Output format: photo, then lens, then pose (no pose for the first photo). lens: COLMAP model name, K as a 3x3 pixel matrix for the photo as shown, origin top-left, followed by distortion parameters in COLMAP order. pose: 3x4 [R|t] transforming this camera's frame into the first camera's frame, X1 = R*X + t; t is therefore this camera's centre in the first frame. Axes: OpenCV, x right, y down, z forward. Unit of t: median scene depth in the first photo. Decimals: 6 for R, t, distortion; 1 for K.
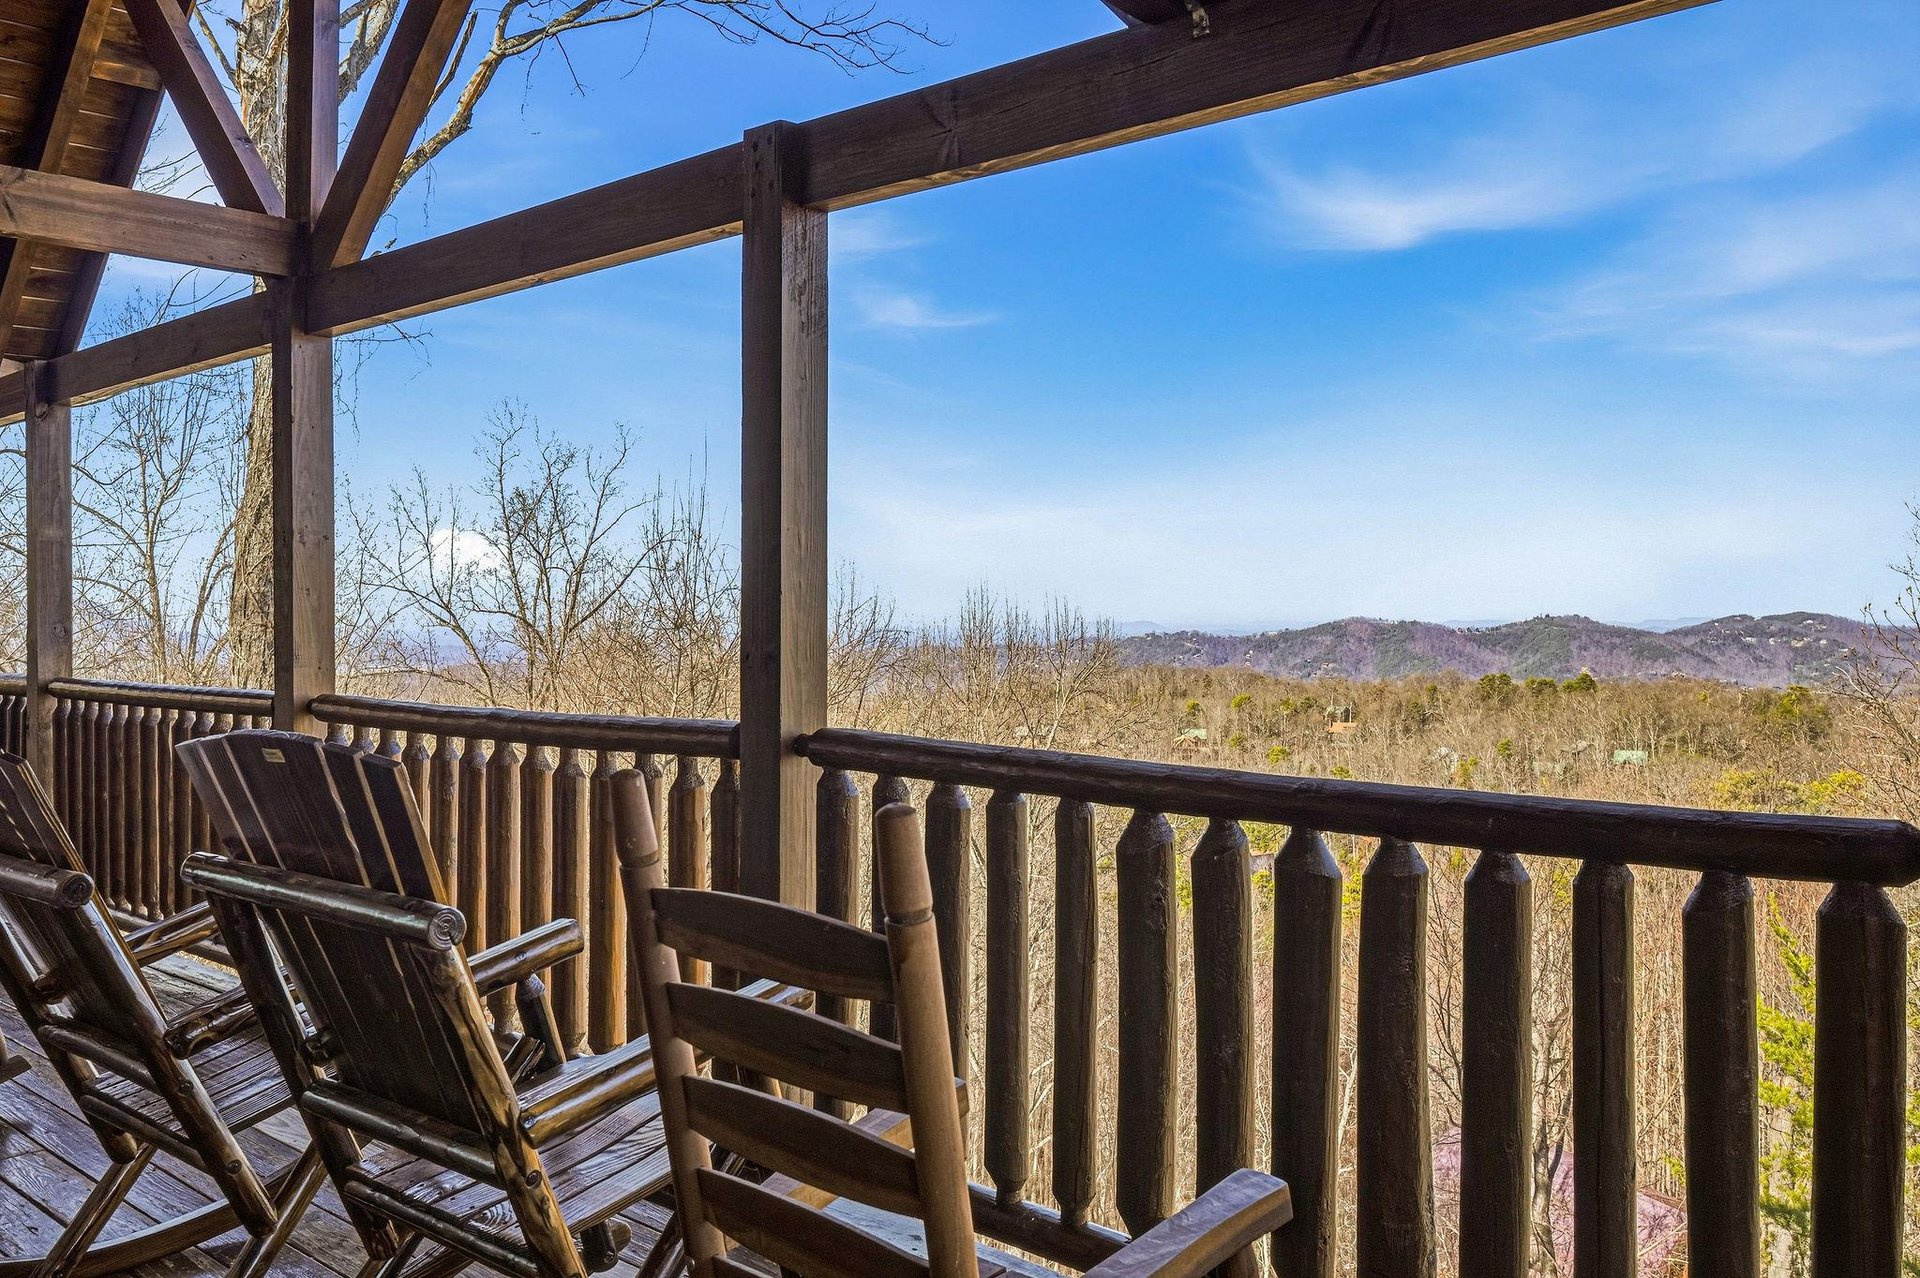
lens RADIAL K [[1624.8, 0, 957.2], [0, 1624.8, 646.7], [0, 0, 1]] dist [0.005156, -0.012646]
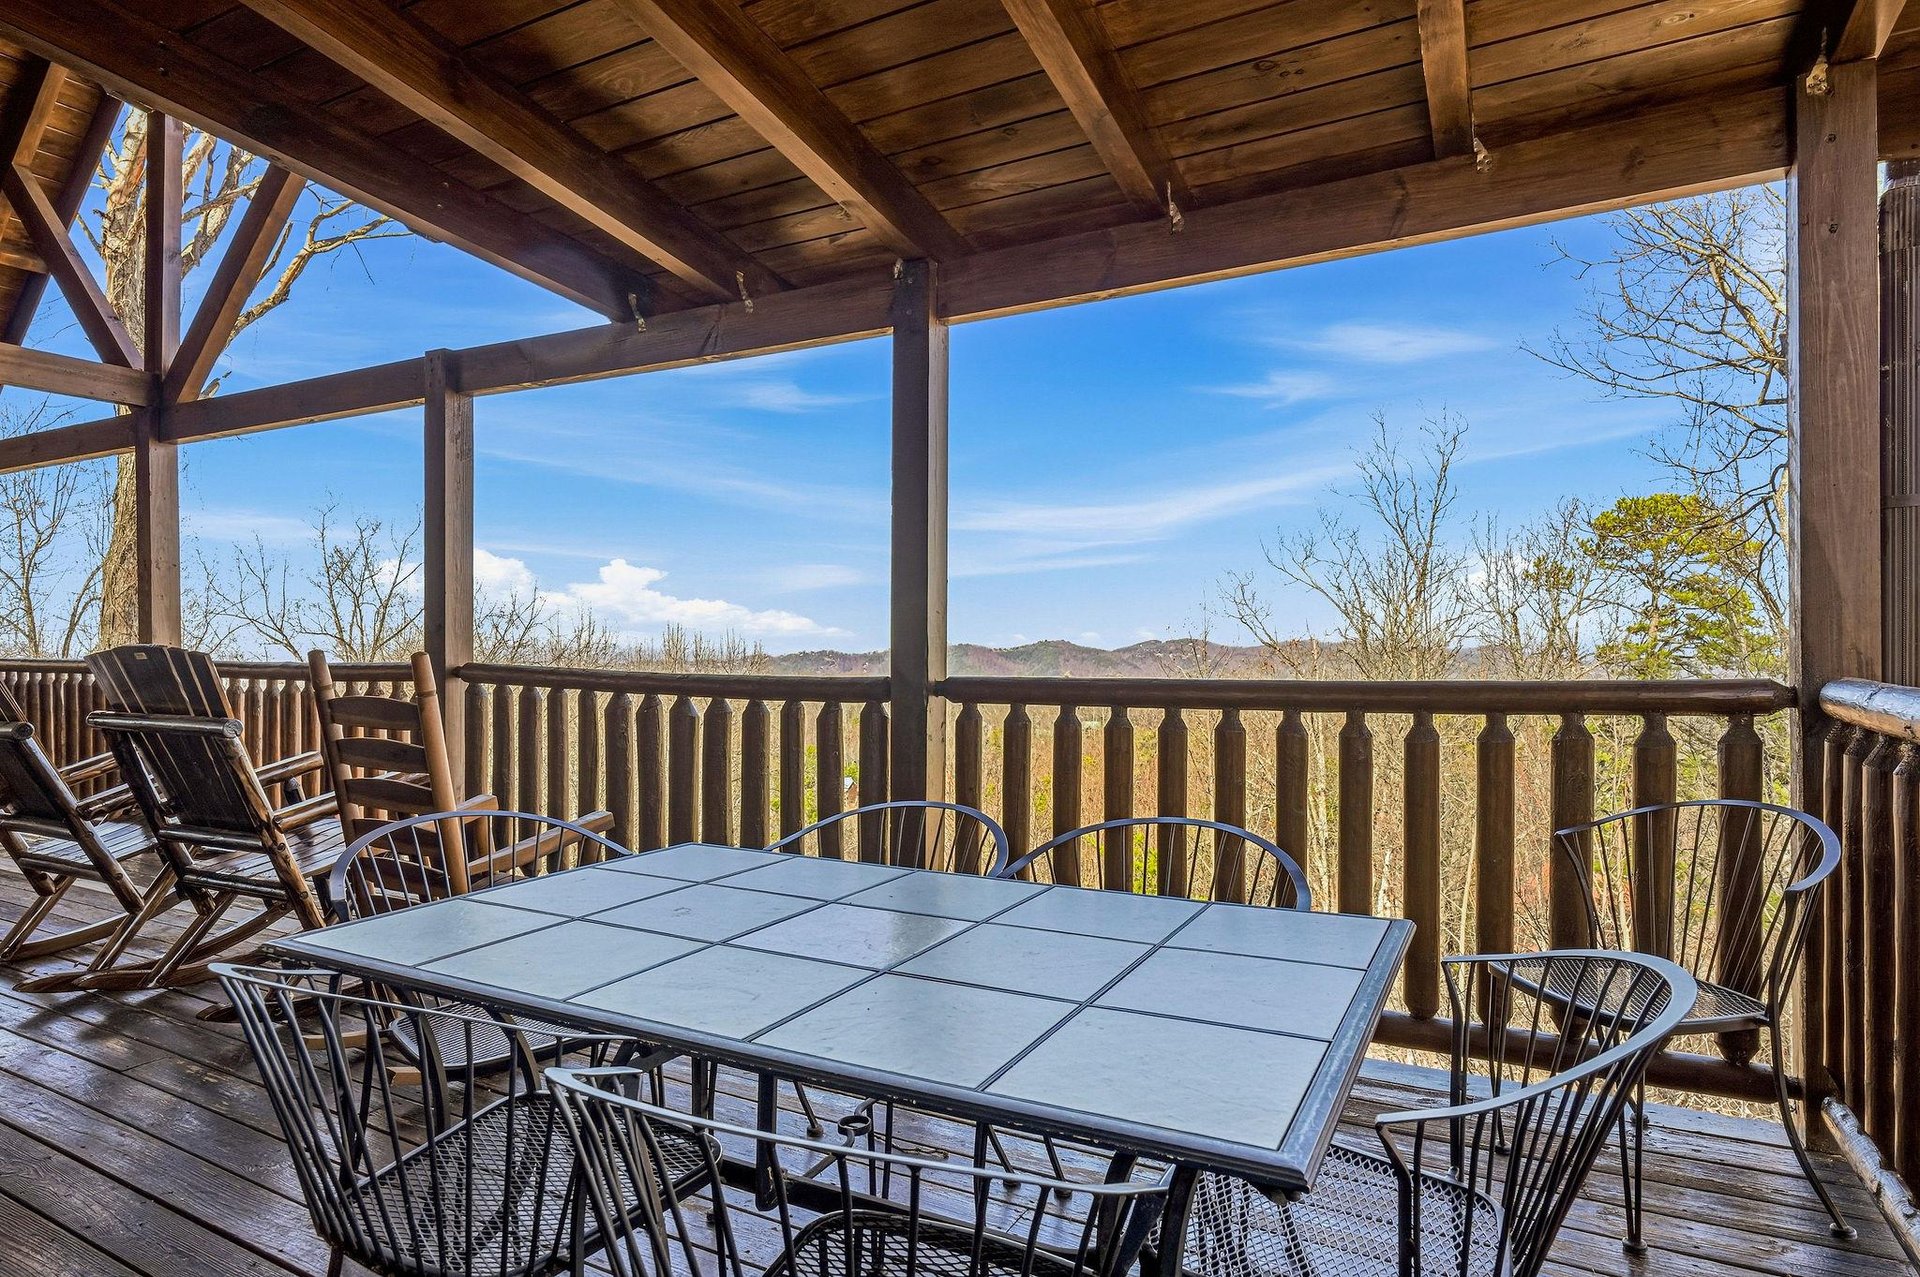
lens RADIAL K [[1053.8, 0, 959.4], [0, 1053.8, 662.8], [0, 0, 1]] dist [0.001291, -0.001633]
pose [[0.964856, -0.006029, 0.262708, 0.088716], [0.005341, 0.999980, 0.003335, 0.028817], [-0.262723, -0.001815, 0.964869, -0.217034]]
